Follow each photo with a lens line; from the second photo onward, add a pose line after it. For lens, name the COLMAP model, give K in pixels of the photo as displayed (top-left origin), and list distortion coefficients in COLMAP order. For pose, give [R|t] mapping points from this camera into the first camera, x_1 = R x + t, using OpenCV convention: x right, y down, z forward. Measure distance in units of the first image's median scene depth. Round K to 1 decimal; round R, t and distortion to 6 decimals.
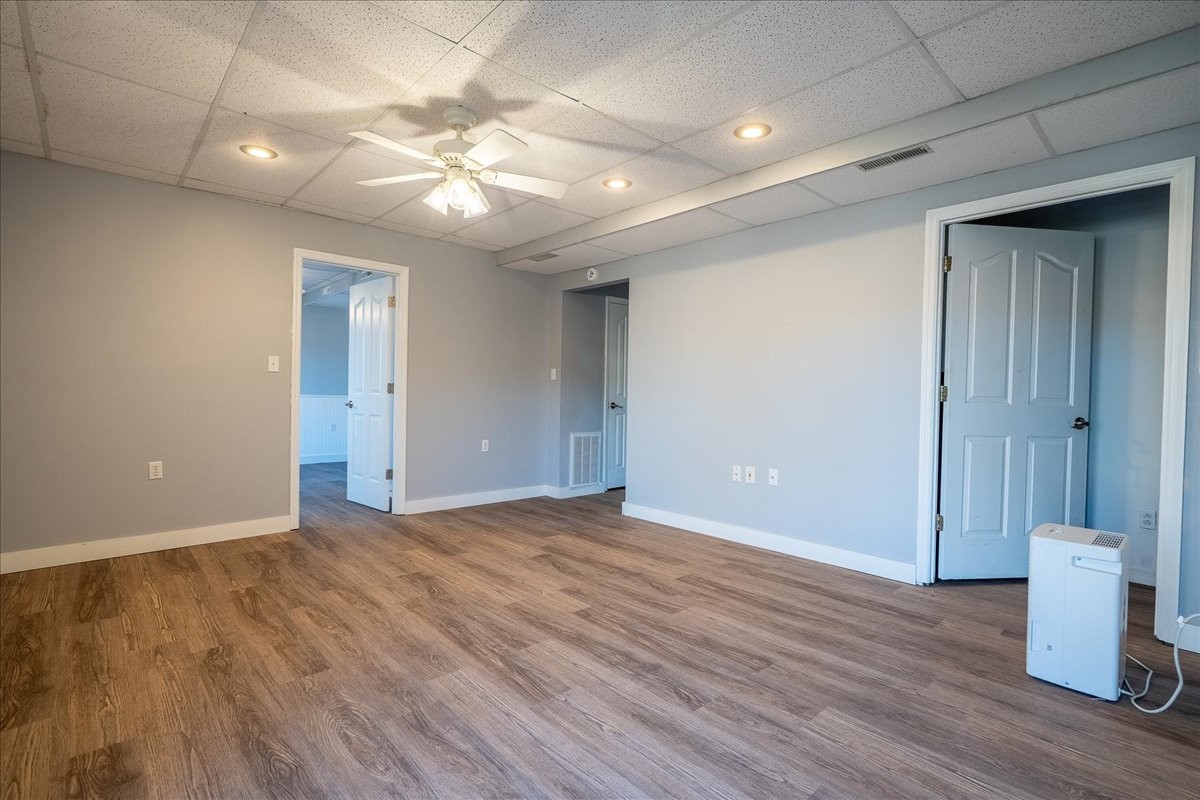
lens RADIAL K [[561.3, 0, 600.8], [0, 561.3, 399.2], [0, 0, 1]] dist [0.001314, 0.000572]
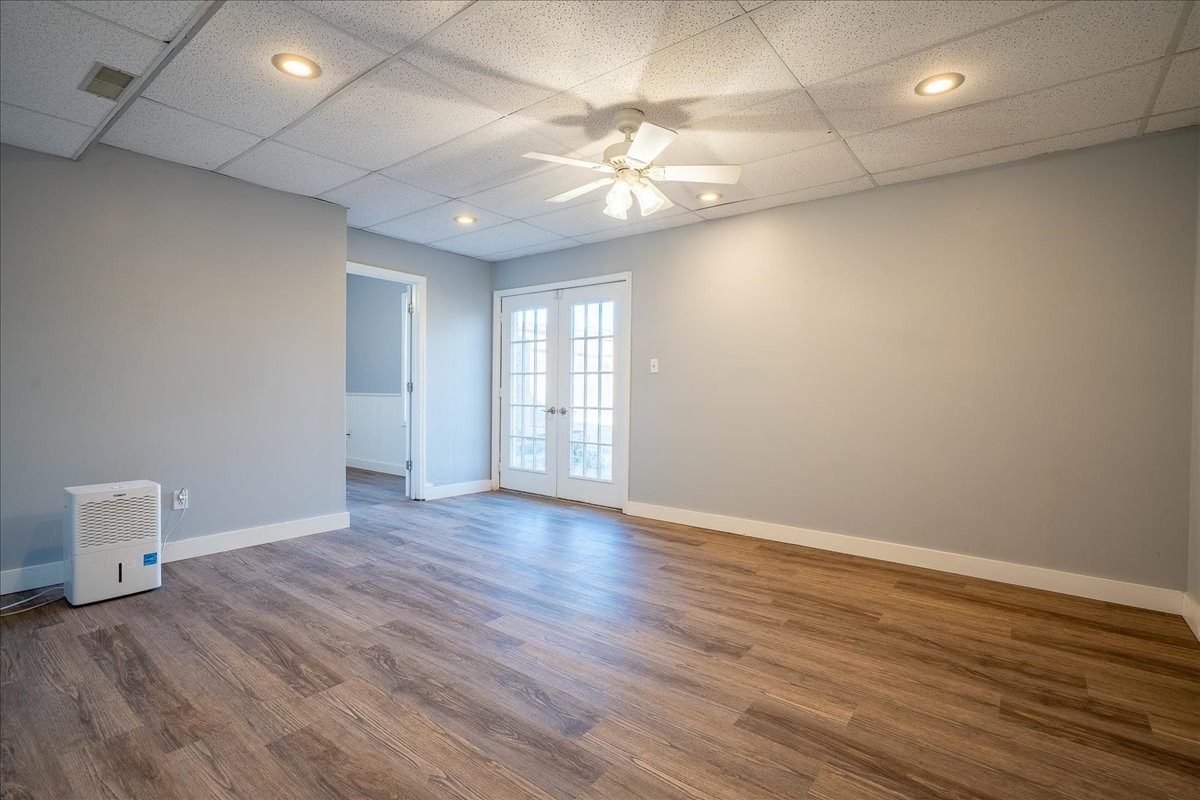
lens RADIAL K [[561.3, 0, 600.8], [0, 561.3, 399.2], [0, 0, 1]] dist [0.001314, 0.000572]
pose [[-0.986585, -0.021587, -0.161815, -0.049224], [-0.026625, 0.999224, 0.029031, -0.026113], [0.161062, 0.032950, -0.986394, 1.943861]]
